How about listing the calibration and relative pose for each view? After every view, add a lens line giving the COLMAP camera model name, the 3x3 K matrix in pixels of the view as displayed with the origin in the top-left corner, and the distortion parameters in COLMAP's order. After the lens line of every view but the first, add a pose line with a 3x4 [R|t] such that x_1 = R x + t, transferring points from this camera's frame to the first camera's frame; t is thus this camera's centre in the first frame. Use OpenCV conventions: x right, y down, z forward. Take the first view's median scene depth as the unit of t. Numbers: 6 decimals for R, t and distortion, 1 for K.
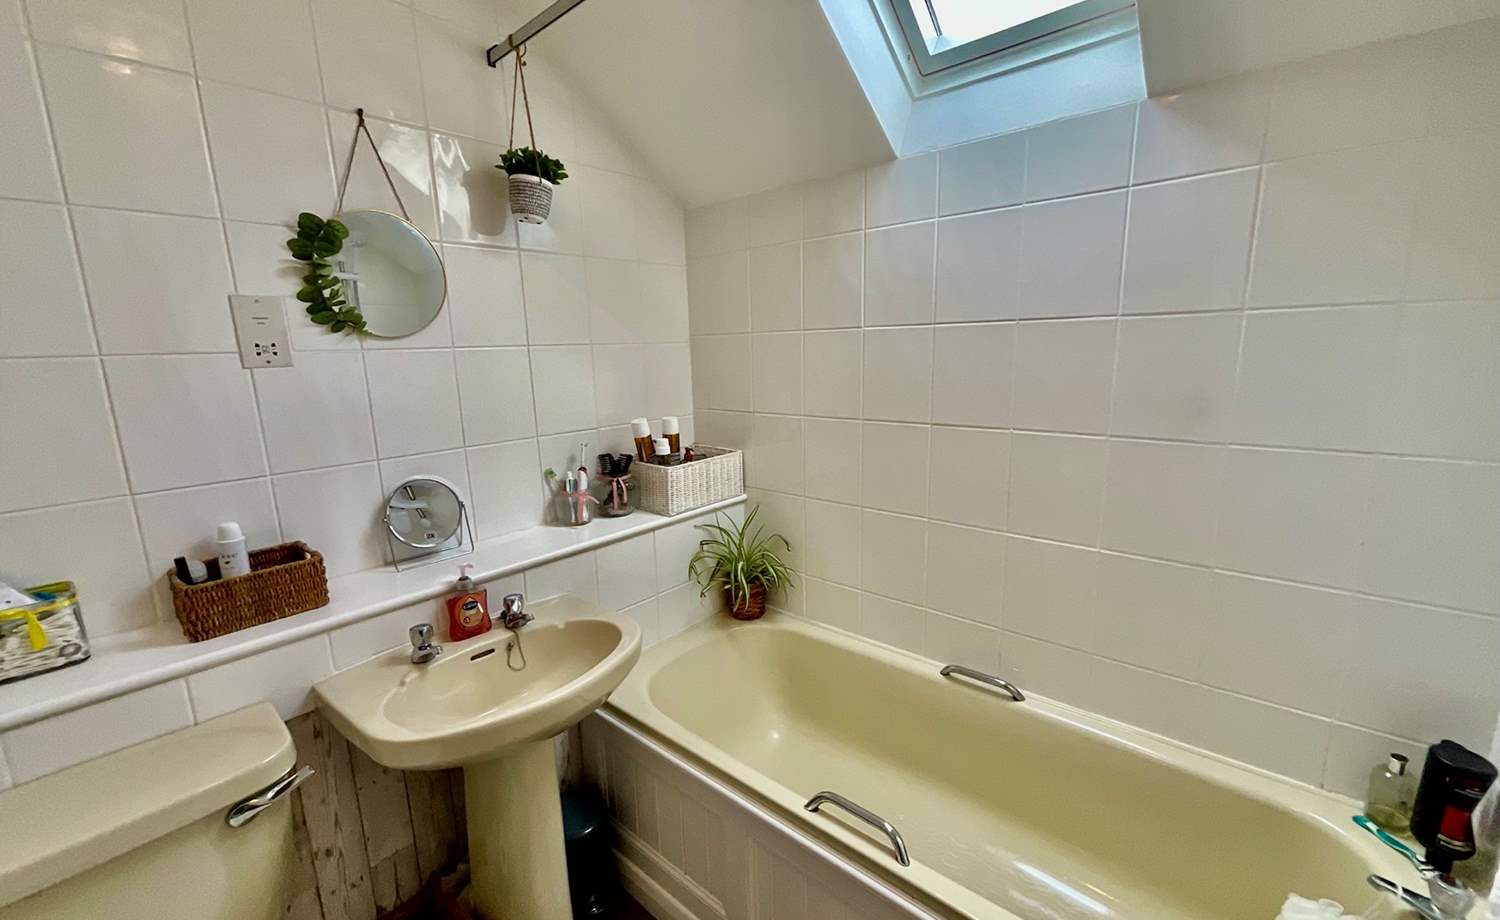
lens RADIAL K [[613.1, 0, 750.0], [0, 613.1, 460.0], [0, 0, 1]] dist [-0.000093, -0.000189]
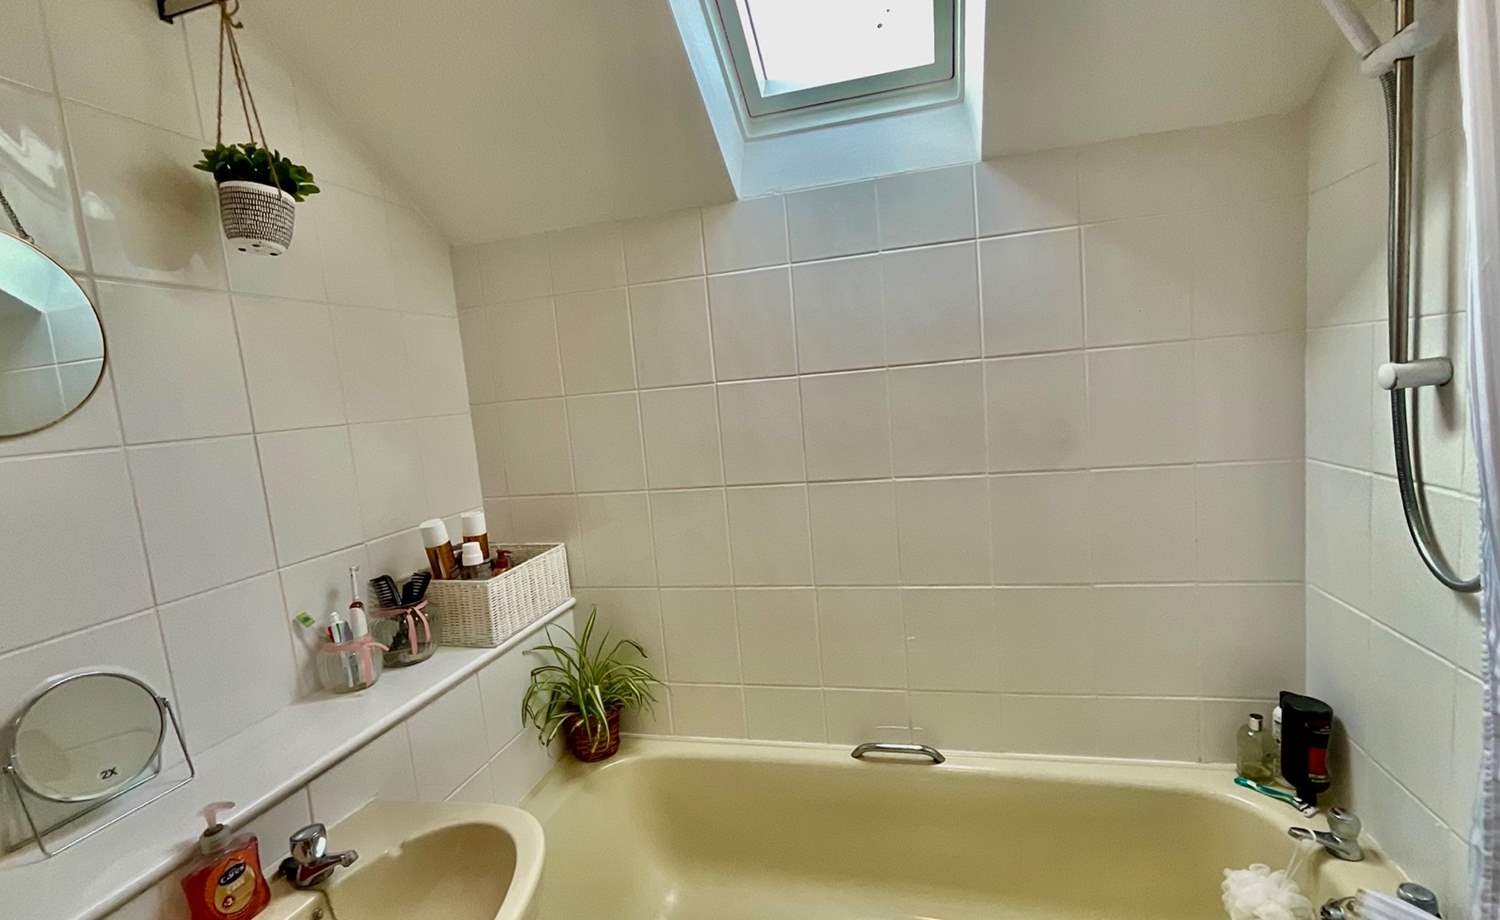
lens RADIAL K [[675.0, 0, 720.6], [0, 675.0, 460.4], [0, 0, 1]] dist [-0.018712, 0.015385]
pose [[0.891632, -0.097334, 0.442175, -0.229342], [0.142789, 0.987231, -0.070615, -0.033702], [-0.429656, 0.126101, 0.894144, 0.137422]]
